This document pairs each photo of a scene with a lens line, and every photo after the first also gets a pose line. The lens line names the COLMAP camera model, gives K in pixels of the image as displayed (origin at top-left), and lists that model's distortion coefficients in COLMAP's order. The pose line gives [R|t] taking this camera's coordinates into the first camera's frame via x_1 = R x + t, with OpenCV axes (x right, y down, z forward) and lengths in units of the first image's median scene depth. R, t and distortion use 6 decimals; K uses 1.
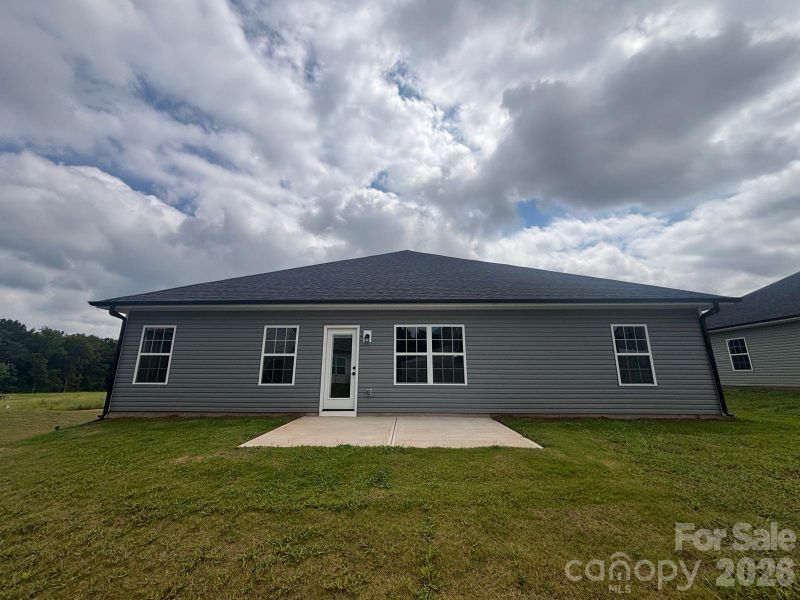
lens RADIAL K [[319.8, 0, 401.2], [0, 319.8, 298.8], [0, 0, 1]] dist [0.002951, 0.000102]
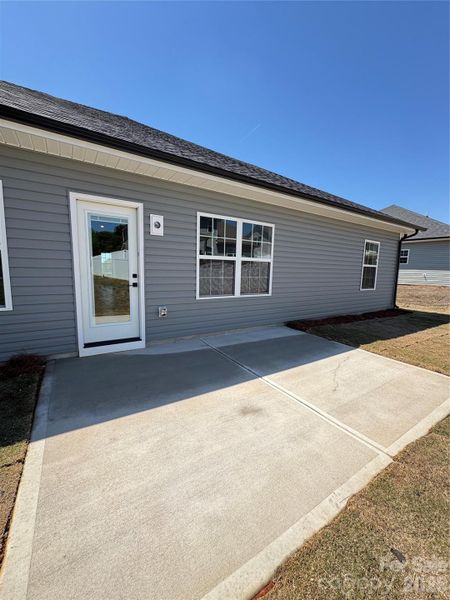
lens RADIAL K [[239.8, 0, 224.7], [0, 239.8, 302.4], [0, 0, 1]] dist [0.002951, 0.000102]
pose [[0.837507, -0.055904, 0.543559, -0.258042], [-0.153845, 0.930388, 0.332731, 0.083211], [-0.524322, -0.362288, 0.770606, 0.534888]]
